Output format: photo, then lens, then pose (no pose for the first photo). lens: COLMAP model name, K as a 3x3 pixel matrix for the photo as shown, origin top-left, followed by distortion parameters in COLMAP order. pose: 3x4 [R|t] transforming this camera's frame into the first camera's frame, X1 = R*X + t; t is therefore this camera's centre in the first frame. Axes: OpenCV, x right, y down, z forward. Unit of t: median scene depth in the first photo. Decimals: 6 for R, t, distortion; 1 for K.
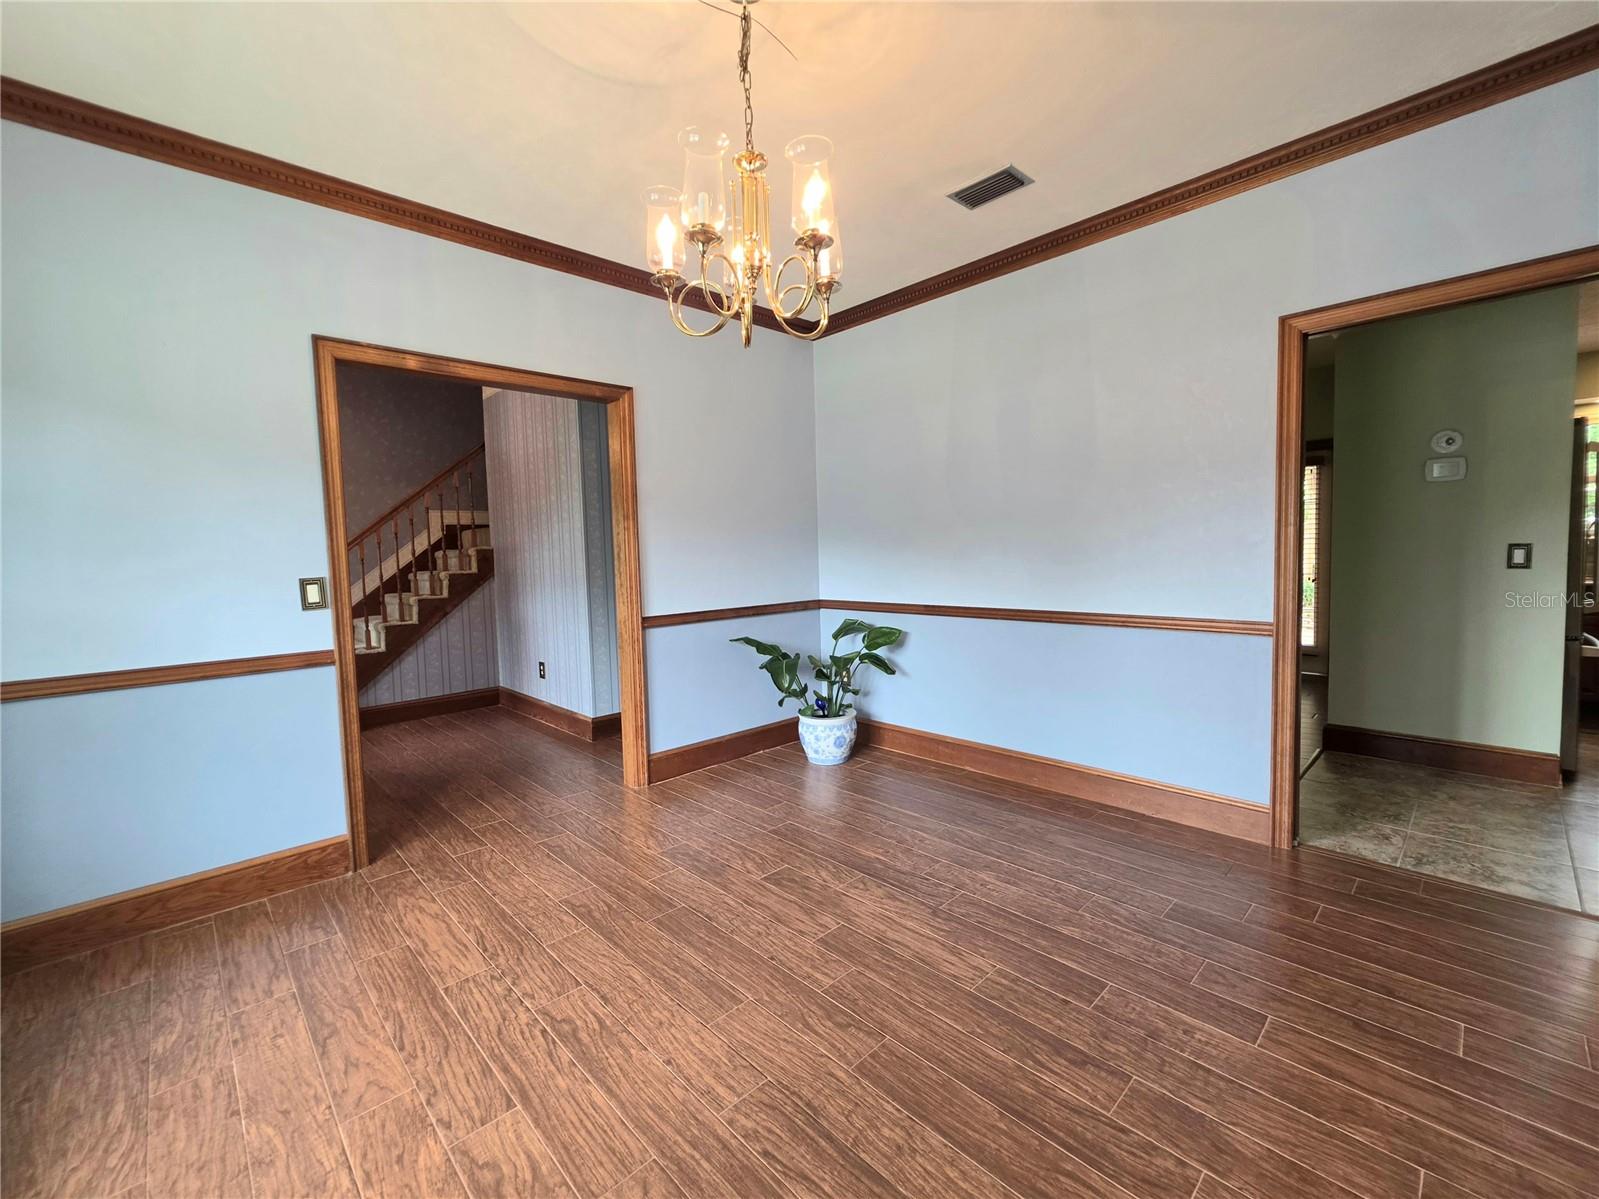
lens RADIAL K [[664.9, 0, 799.5], [0, 664.9, 599.5], [0, 0, 1]] dist [-0.000029, -0.000025]
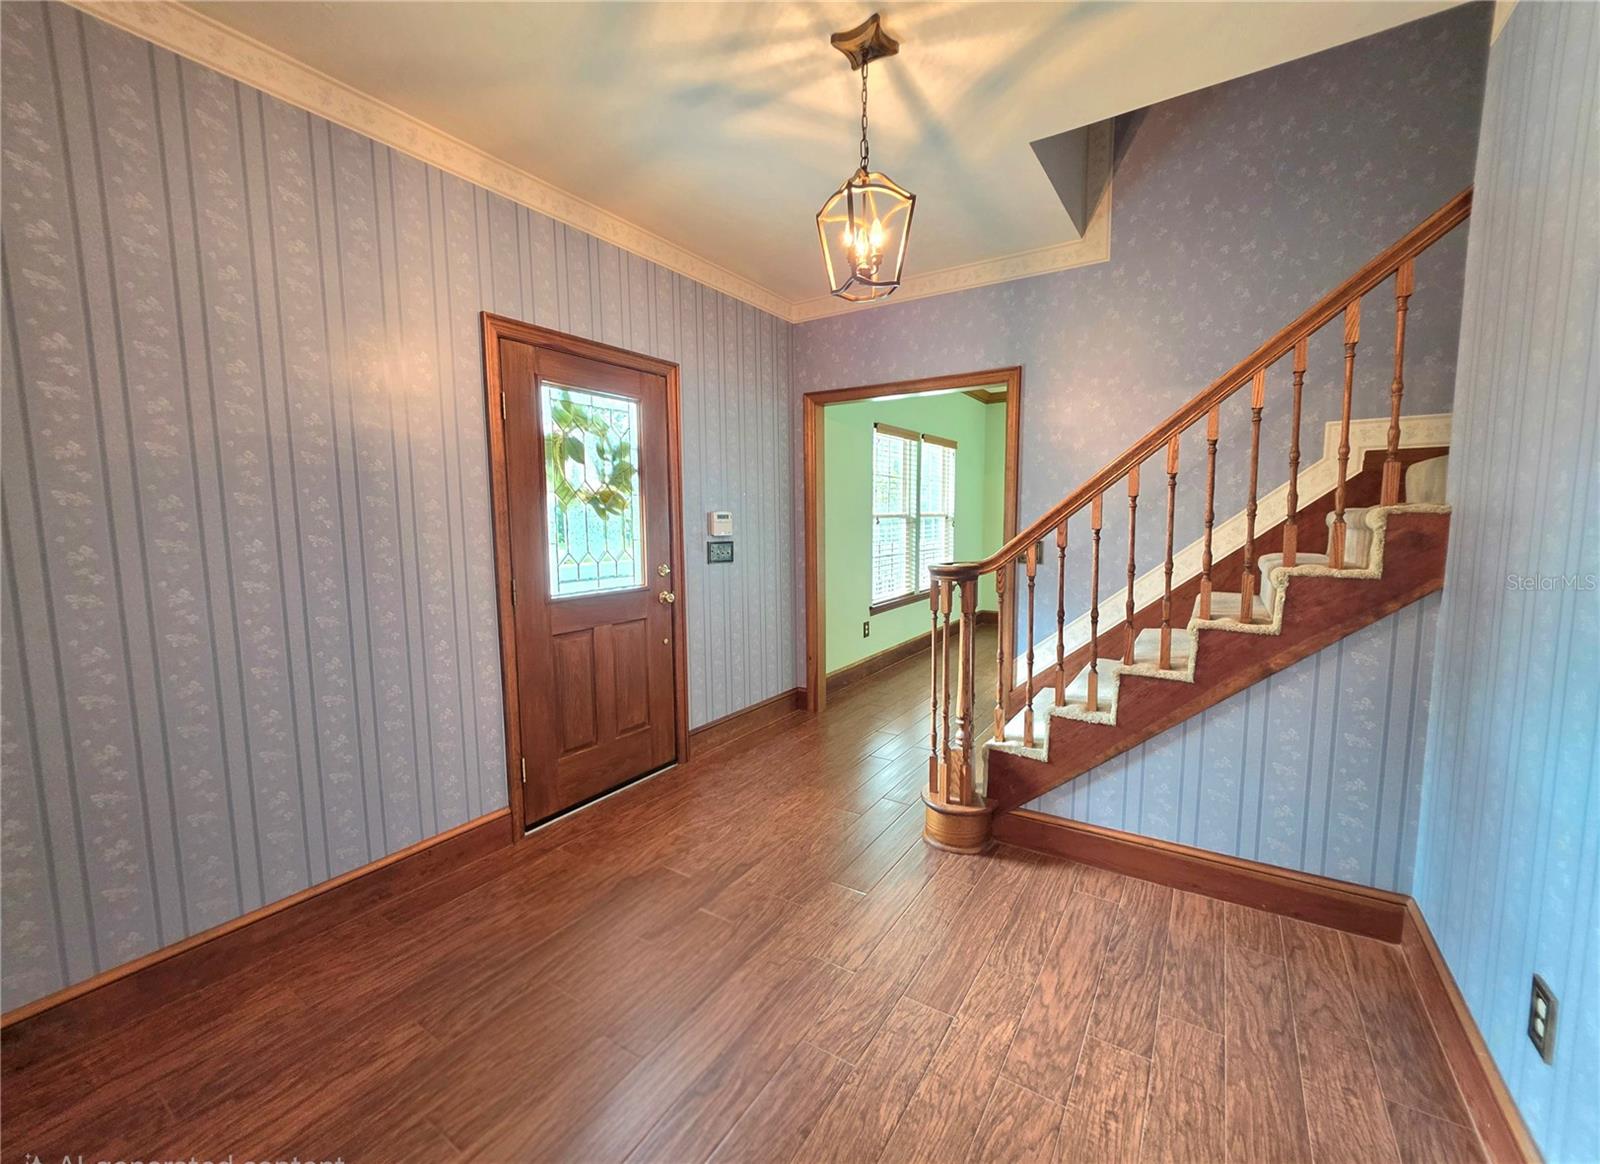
lens RADIAL K [[642.7, 0, 796.7], [0, 642.7, 587.9], [0, 0, 1]] dist [0.002421, 0.000245]
pose [[0.223284, 0.133772, -0.965531, -0.800058], [-0.067153, 0.990296, 0.121674, -0.207257], [0.972438, 0.037670, 0.230100, 2.246569]]
